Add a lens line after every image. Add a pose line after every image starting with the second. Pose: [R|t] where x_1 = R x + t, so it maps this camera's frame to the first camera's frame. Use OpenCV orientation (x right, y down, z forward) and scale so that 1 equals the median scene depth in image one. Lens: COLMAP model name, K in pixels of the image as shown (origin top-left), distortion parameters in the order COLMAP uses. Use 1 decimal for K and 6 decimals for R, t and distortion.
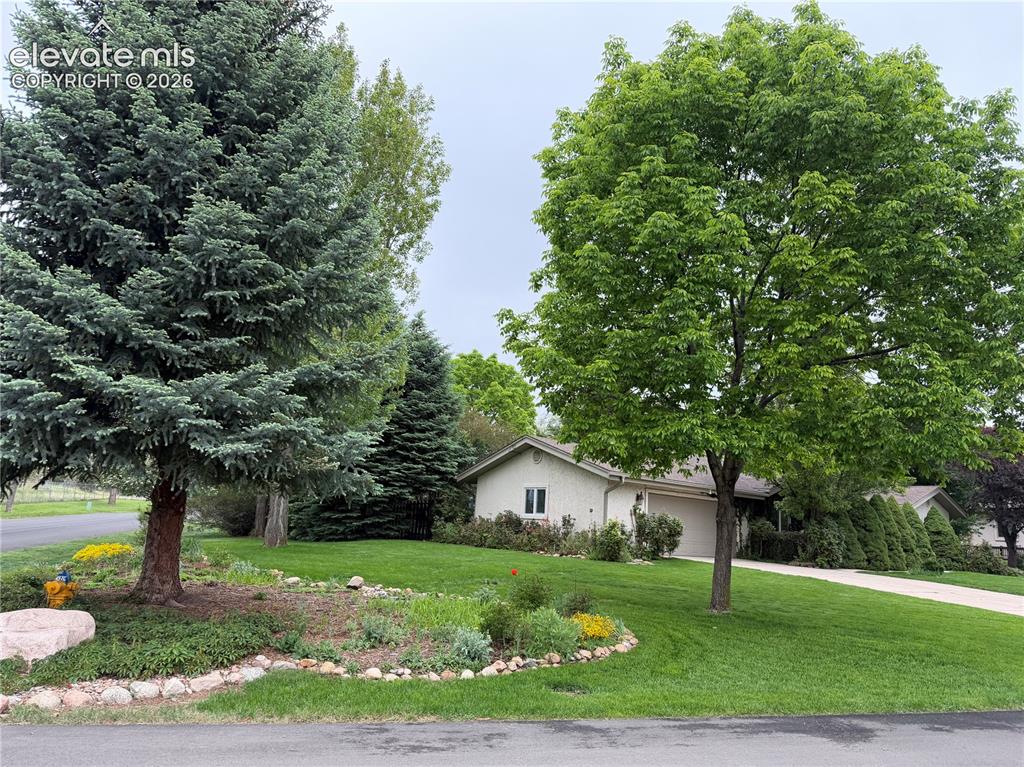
lens RADIAL K [[747.9, 0, 510.8], [0, 747.9, 384.6], [0, 0, 1]] dist [0.073329, -0.102034]
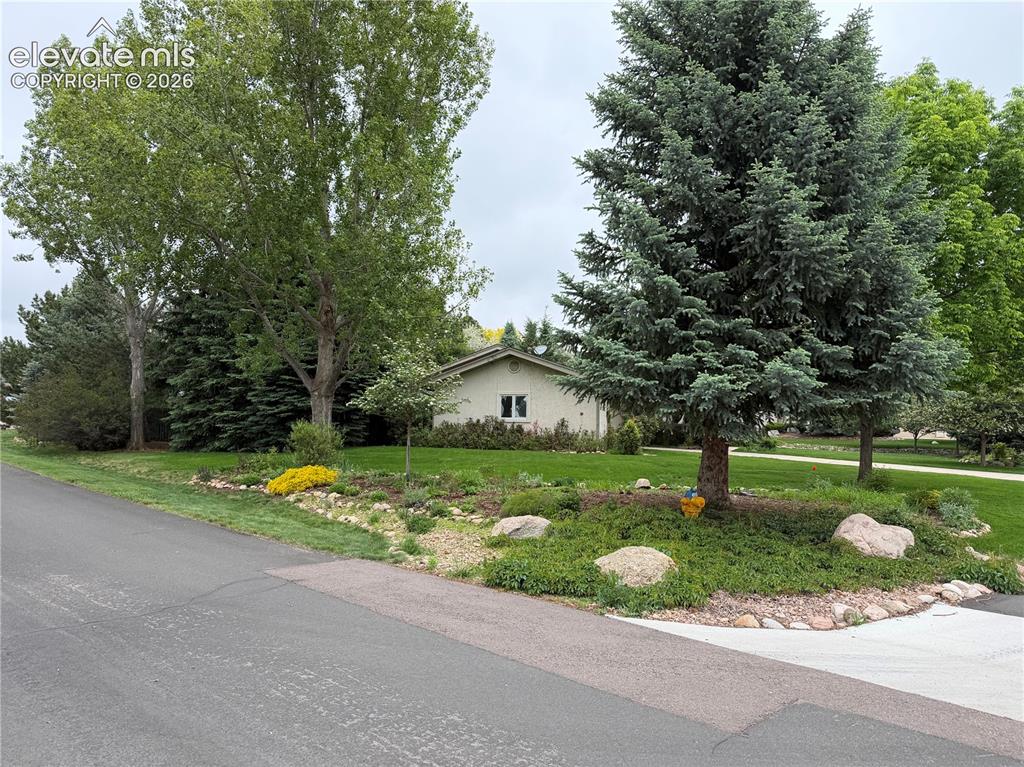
lens RADIAL K [[747.9, 0, 514.6], [0, 747.9, 395.9], [0, 0, 1]] dist [0.073329, -0.102034]
pose [[0.859488, -0.017623, 0.510852, -0.603445], [-0.065339, 0.987419, 0.143992, -0.022562], [-0.506963, -0.157138, 0.847524, 0.066842]]
